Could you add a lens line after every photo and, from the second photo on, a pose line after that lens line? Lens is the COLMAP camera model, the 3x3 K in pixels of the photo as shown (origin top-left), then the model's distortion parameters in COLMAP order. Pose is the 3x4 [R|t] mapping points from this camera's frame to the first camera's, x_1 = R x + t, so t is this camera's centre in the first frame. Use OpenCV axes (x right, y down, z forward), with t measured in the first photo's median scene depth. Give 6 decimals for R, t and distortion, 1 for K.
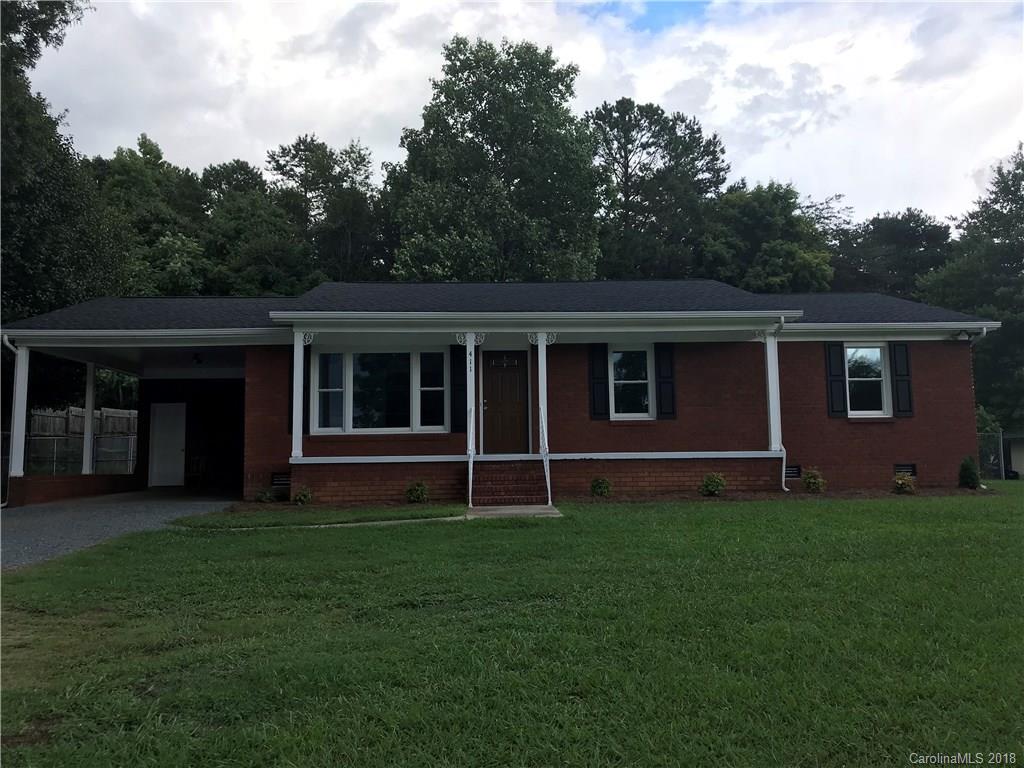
lens RADIAL K [[841.6, 0, 512.0], [0, 841.6, 384.0], [0, 0, 1]] dist [0.002408, -0.068850]
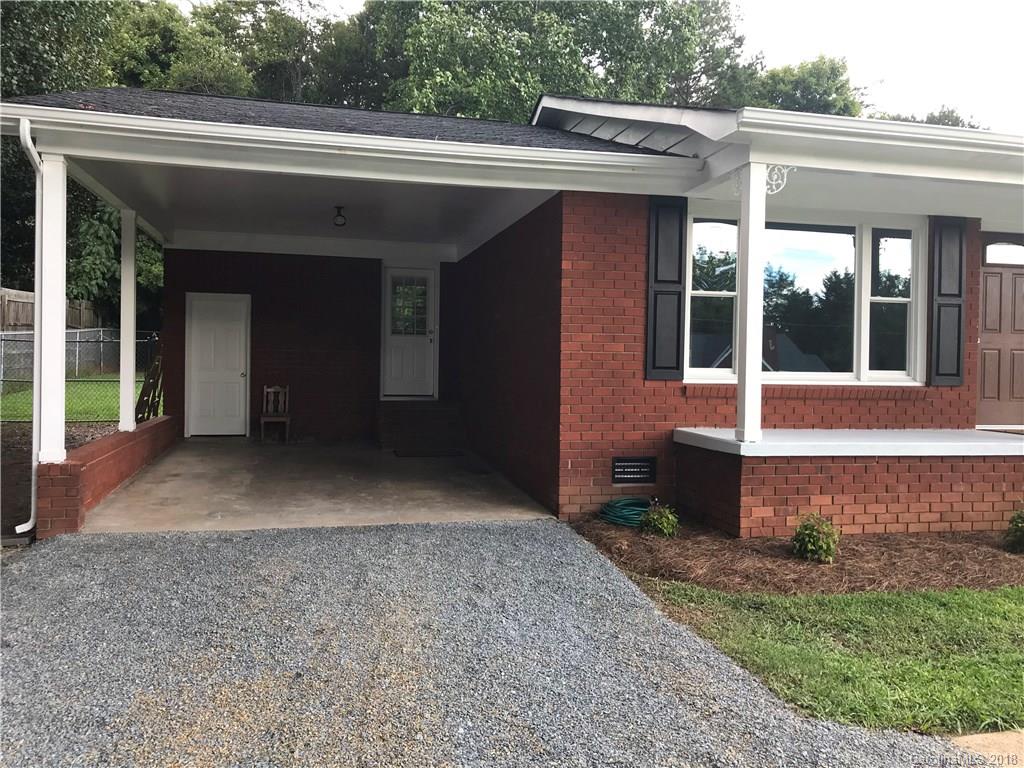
lens RADIAL K [[839.4, 0, 512.0], [0, 839.4, 384.0], [0, 0, 1]] dist [0.072561, -0.081160]
pose [[0.983280, 0.027553, 0.180005, -0.422869], [-0.049490, 0.991715, 0.118543, 0.006948], [-0.175247, -0.125470, 0.976497, 0.521147]]
